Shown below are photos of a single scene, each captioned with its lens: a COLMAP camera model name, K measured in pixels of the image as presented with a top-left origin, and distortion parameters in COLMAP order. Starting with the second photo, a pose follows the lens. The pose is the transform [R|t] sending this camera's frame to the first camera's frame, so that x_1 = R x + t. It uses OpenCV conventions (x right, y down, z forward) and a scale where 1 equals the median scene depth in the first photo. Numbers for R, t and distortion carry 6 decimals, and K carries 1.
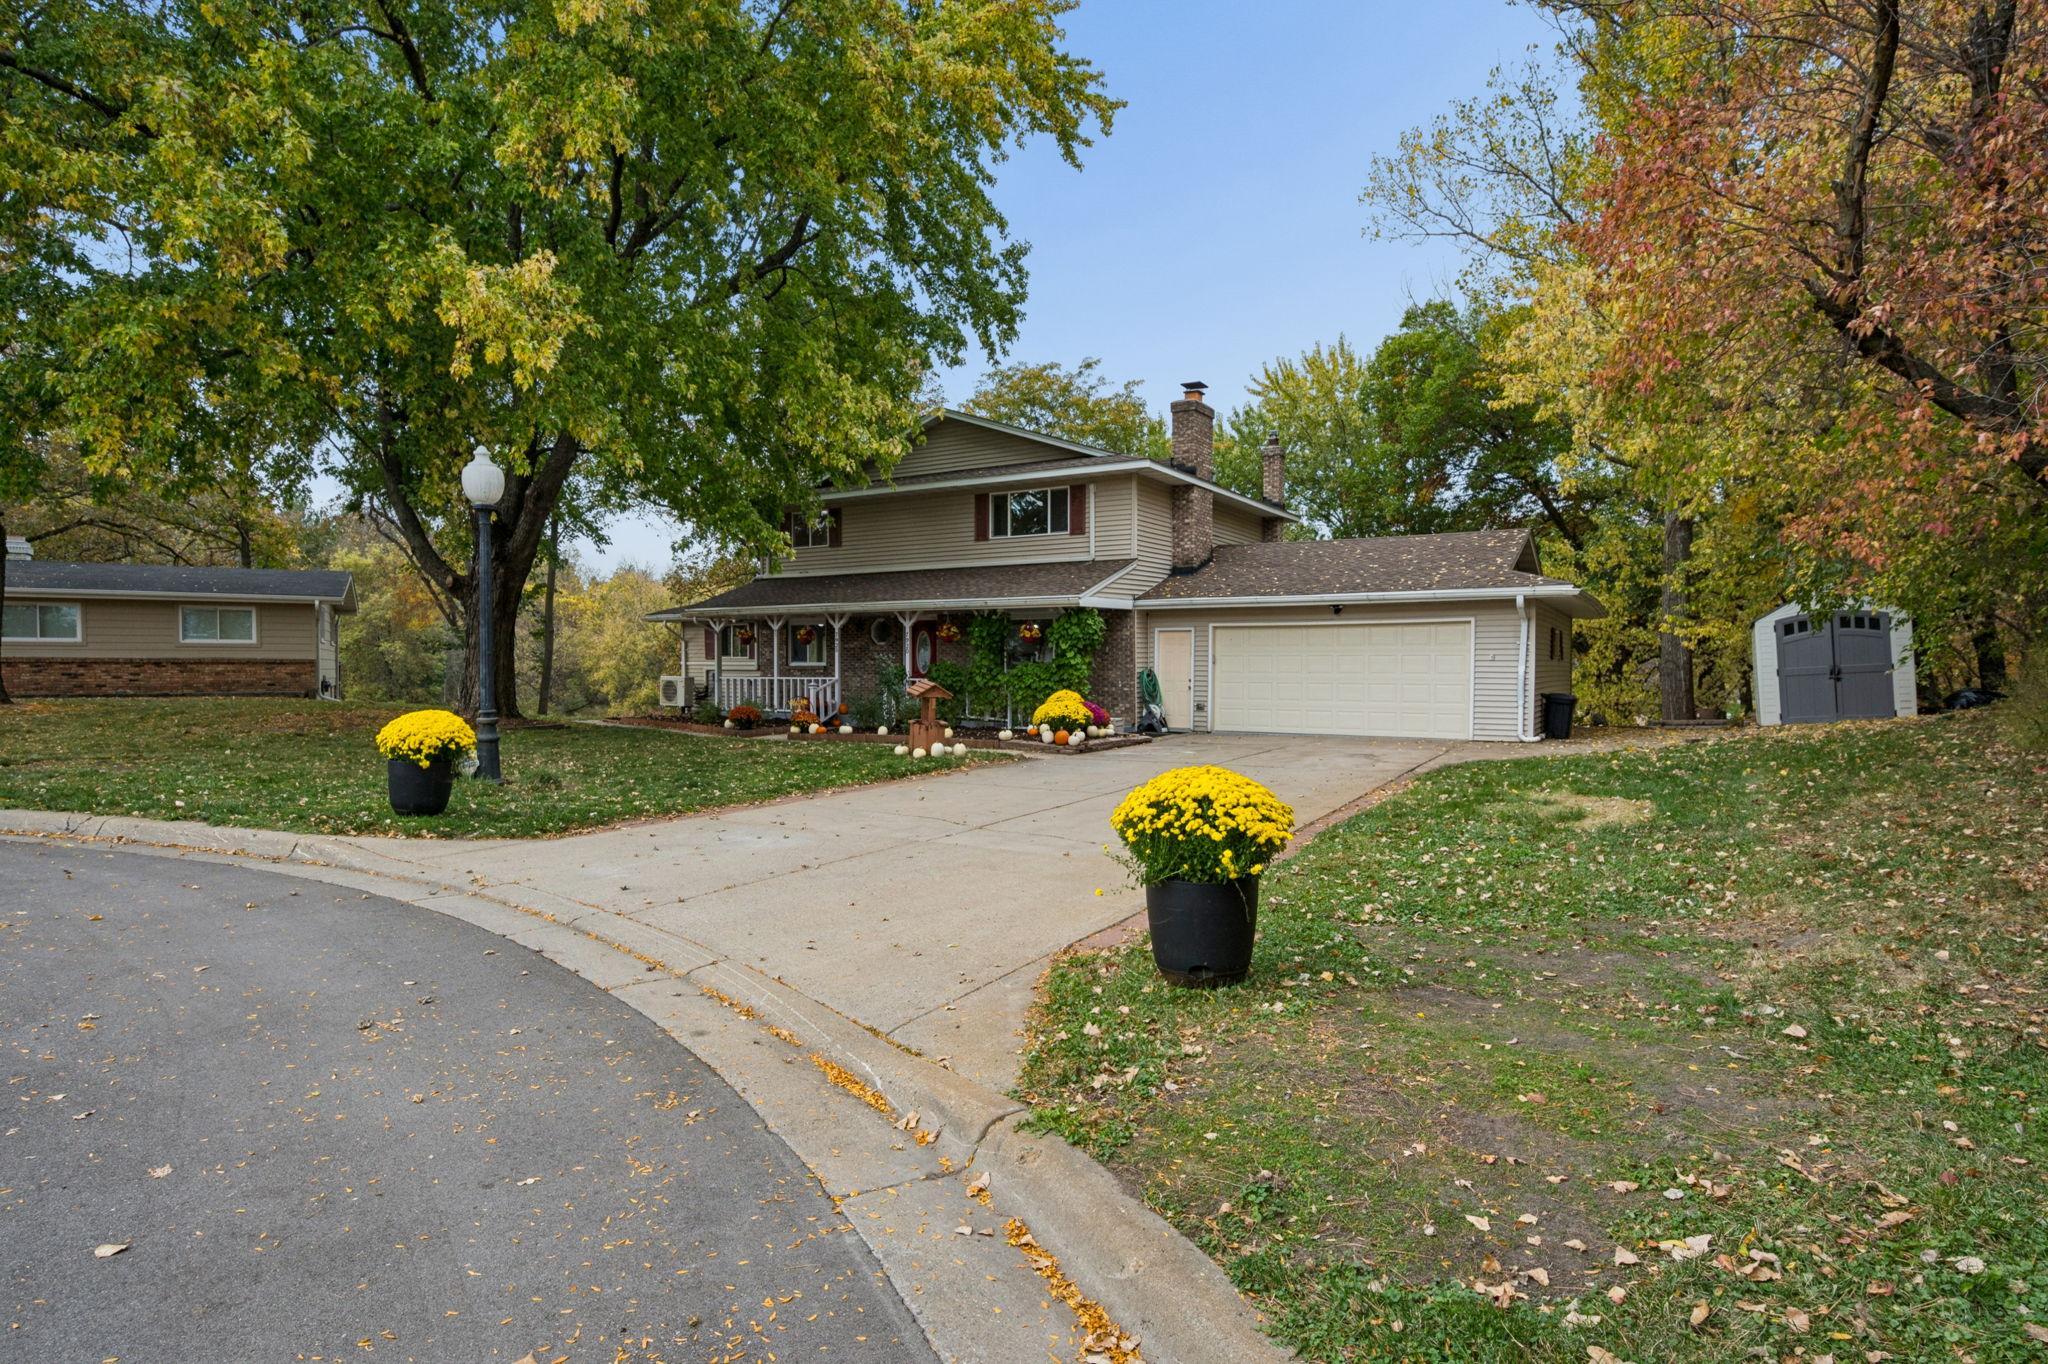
lens RADIAL K [[1071.0, 0, 1028.7], [0, 1071.0, 654.2], [0, 0, 1]] dist [-0.016348, 0.010297]
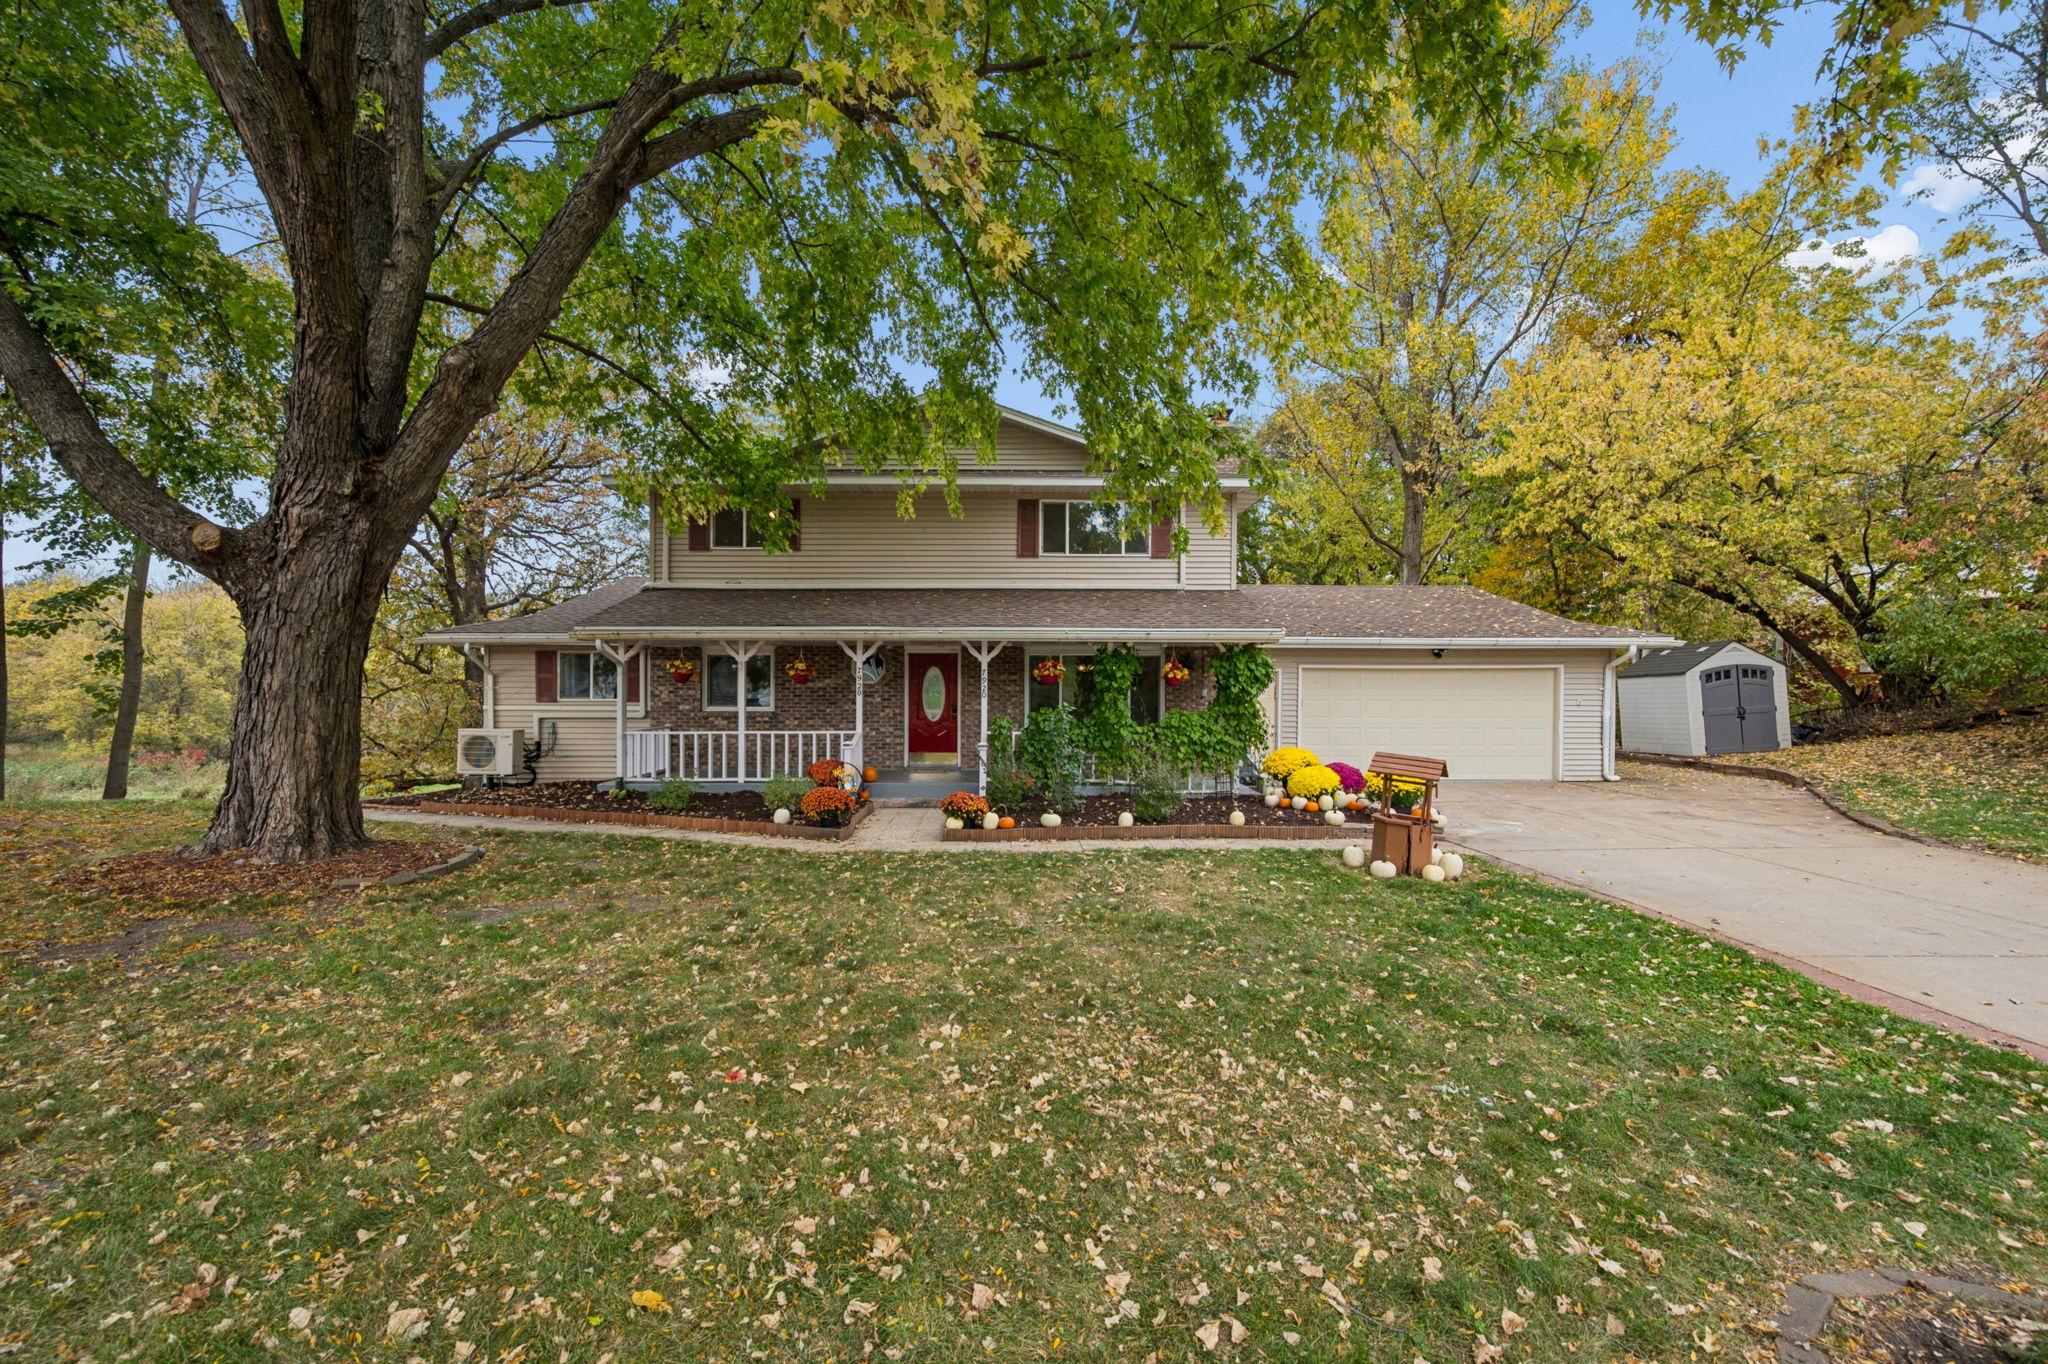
lens RADIAL K [[803.9, 0, 1006.8], [0, 803.9, 684.3], [0, 0, 1]] dist [-0.001876, -0.000076]
pose [[0.853452, 0.002157, 0.521167, -0.410187], [-0.005128, 0.999978, 0.004259, -0.013447], [-0.521146, -0.006308, 0.853444, 0.536252]]
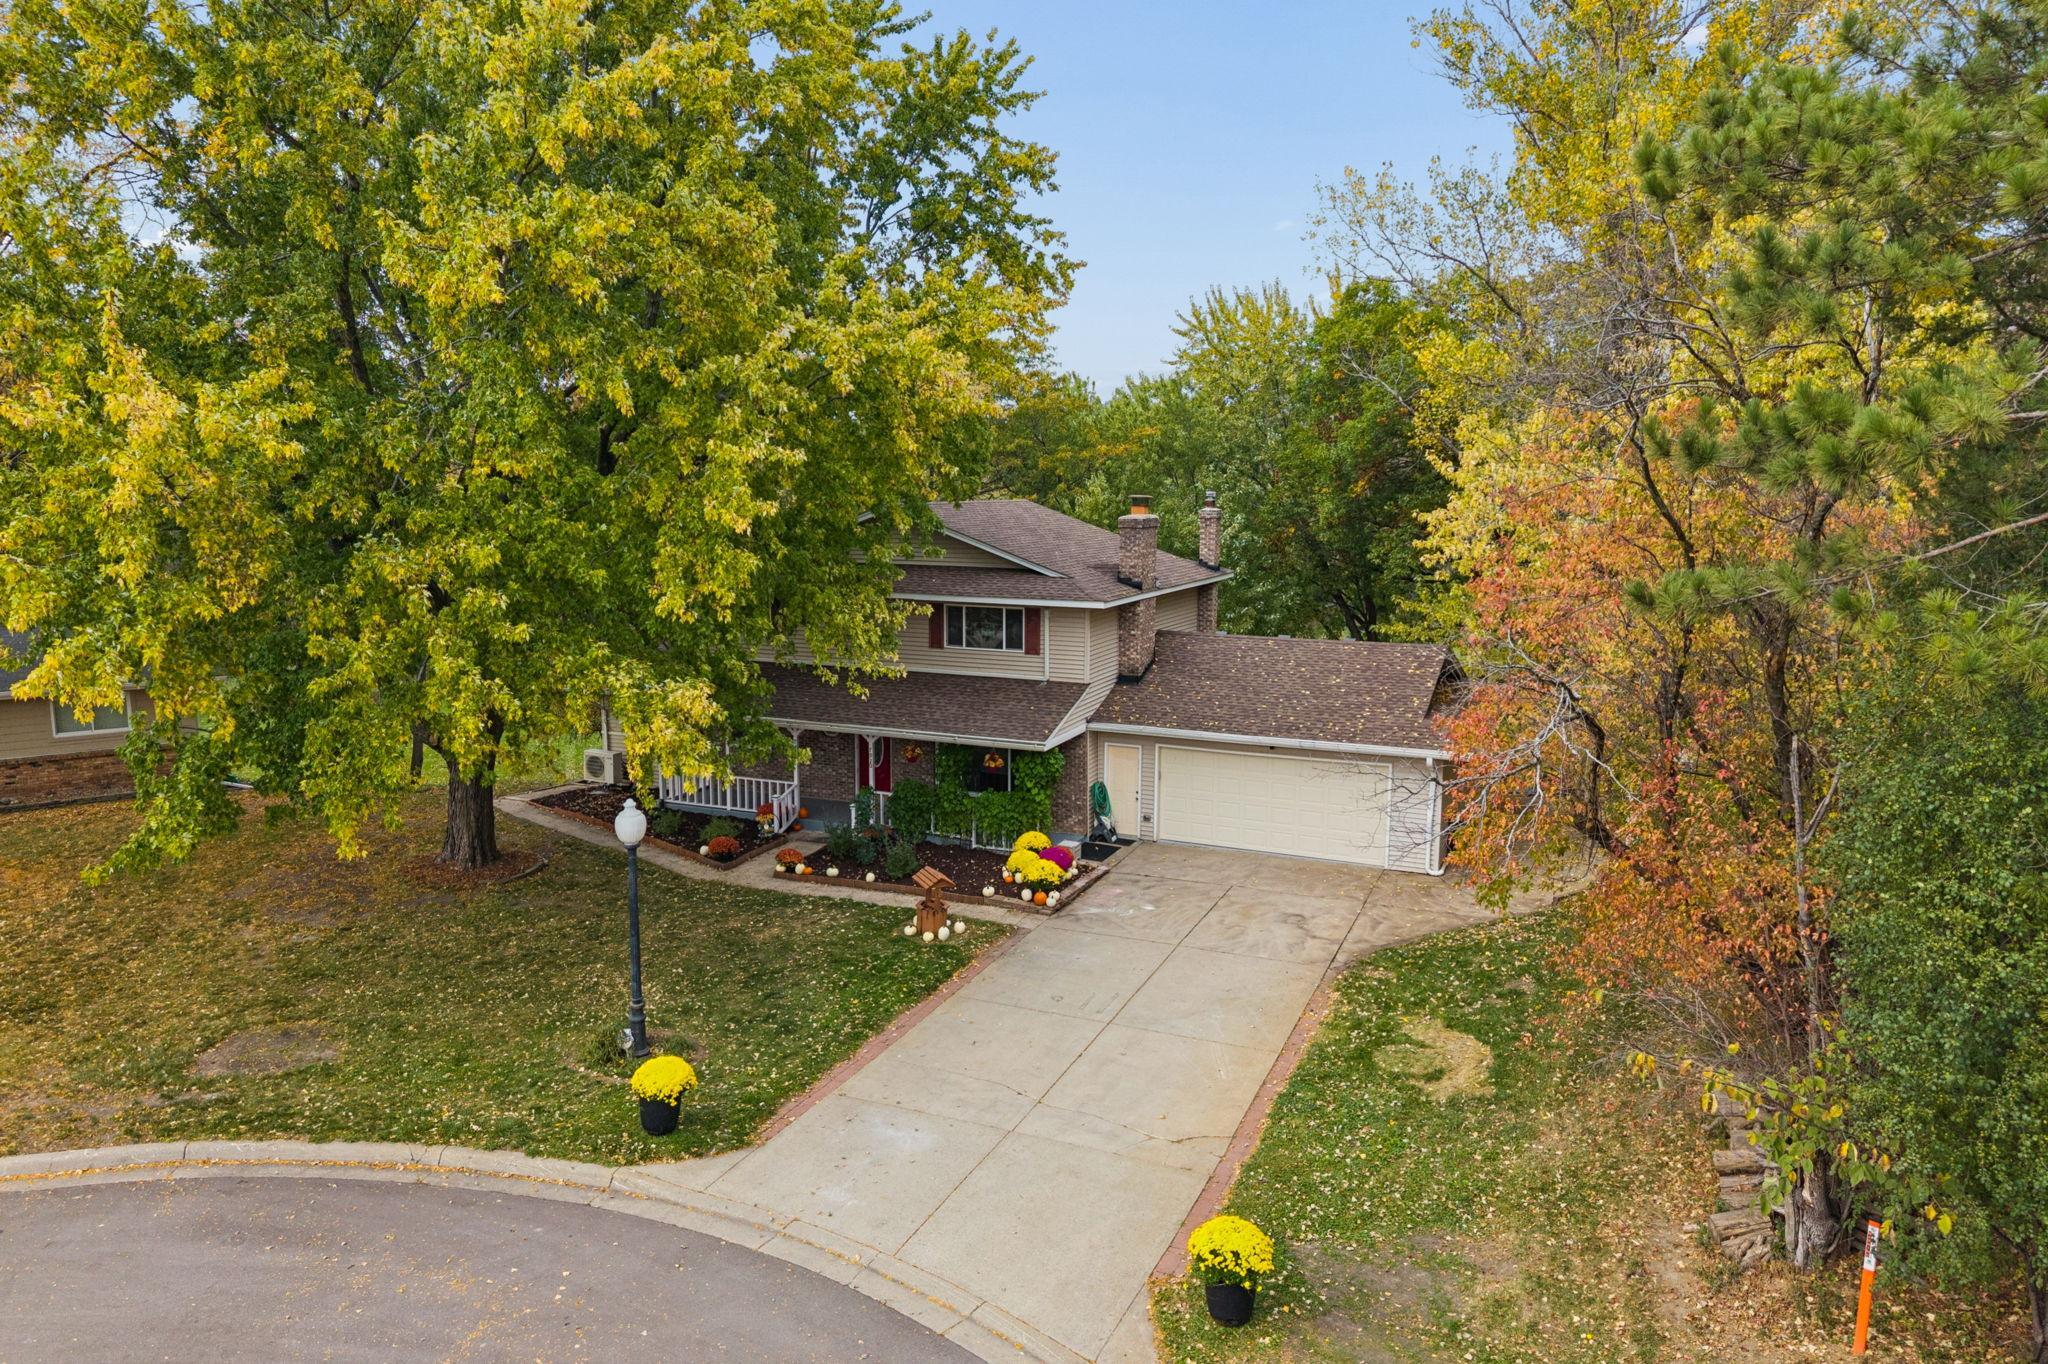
lens RADIAL K [[1386.5, 0, 1020.3], [0, 1386.5, 616.1], [0, 0, 1]] dist [0.055298, -0.075038]
pose [[0.993436, -0.014056, 0.113526, -0.124870], [0.000733, 0.993184, 0.116552, -0.319838], [-0.114390, -0.115703, 0.986675, -0.351338]]
